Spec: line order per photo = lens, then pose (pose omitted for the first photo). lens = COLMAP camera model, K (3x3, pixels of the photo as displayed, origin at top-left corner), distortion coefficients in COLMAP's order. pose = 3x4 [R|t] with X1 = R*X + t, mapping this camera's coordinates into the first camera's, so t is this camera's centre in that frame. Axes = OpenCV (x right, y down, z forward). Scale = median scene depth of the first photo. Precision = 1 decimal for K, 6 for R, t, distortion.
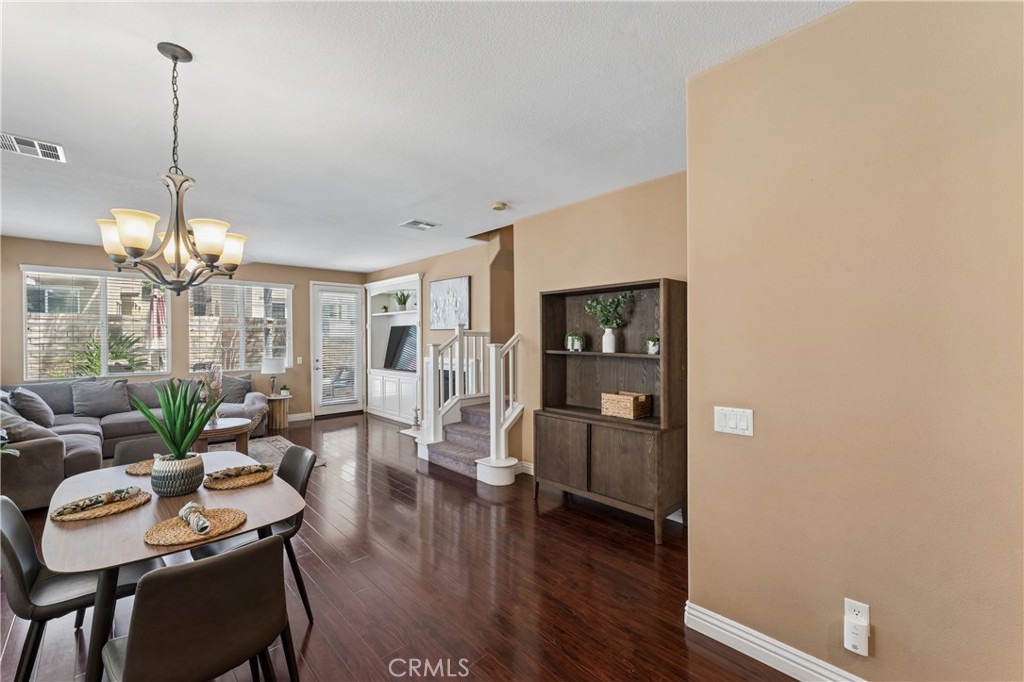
lens RADIAL K [[429.7, 0, 512.0], [0, 429.7, 341.0], [0, 0, 1]] dist [-0.000443, -0.000071]
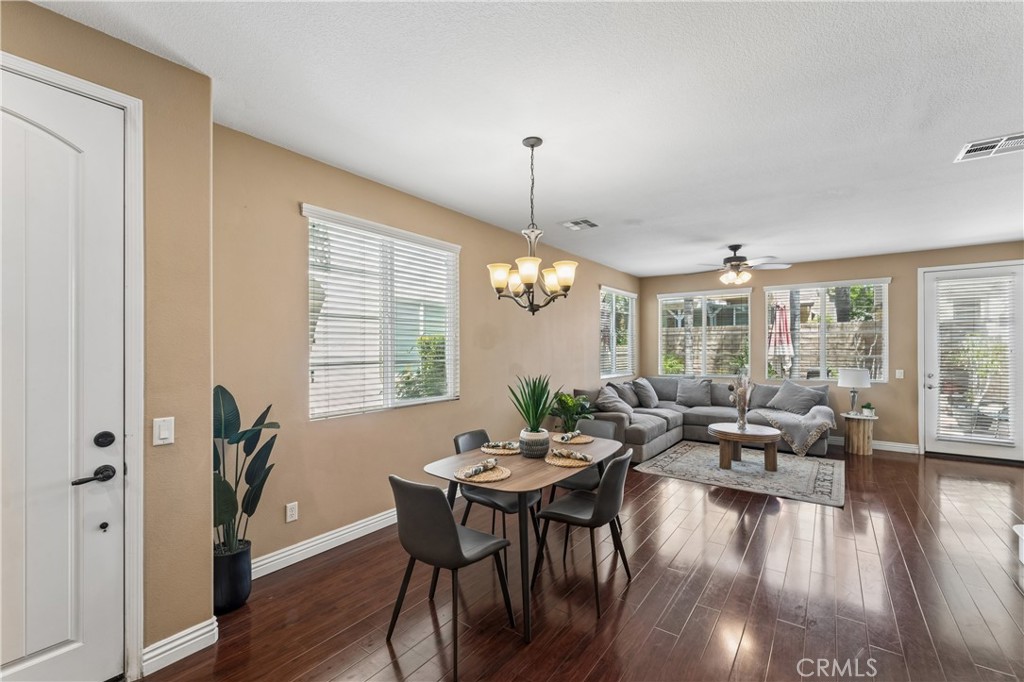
lens RADIAL K [[436.8, 0, 510.9], [0, 436.8, 347.1], [0, 0, 1]] dist [0.000221, 0.000047]
pose [[0.179180, 0.004044, -0.983808, 0.179983], [-0.006491, 0.999975, 0.002928, -0.001359], [0.983795, 0.005861, 0.179202, 0.198535]]
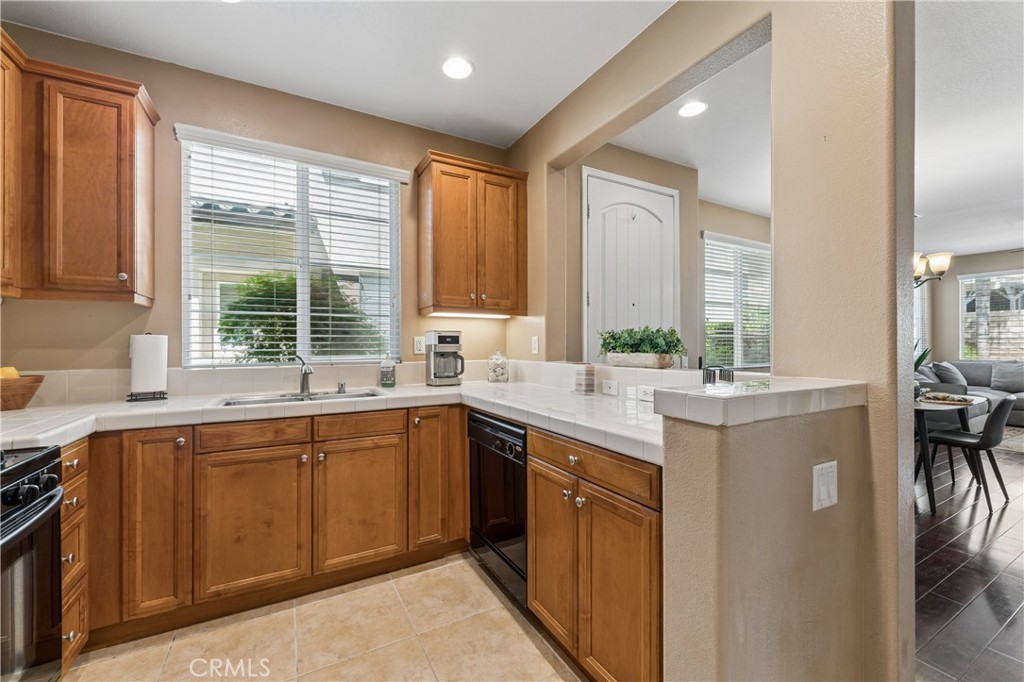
lens RADIAL K [[410.1, 0, 512.0], [0, 410.1, 341.0], [0, 0, 1]] dist [-0.001396, -0.000011]
pose [[-0.246886, -0.001347, -0.969043, 0.413567], [-0.005591, 0.999984, 0.000034, 0.031942], [0.969028, 0.005426, -0.246890, -0.068123]]
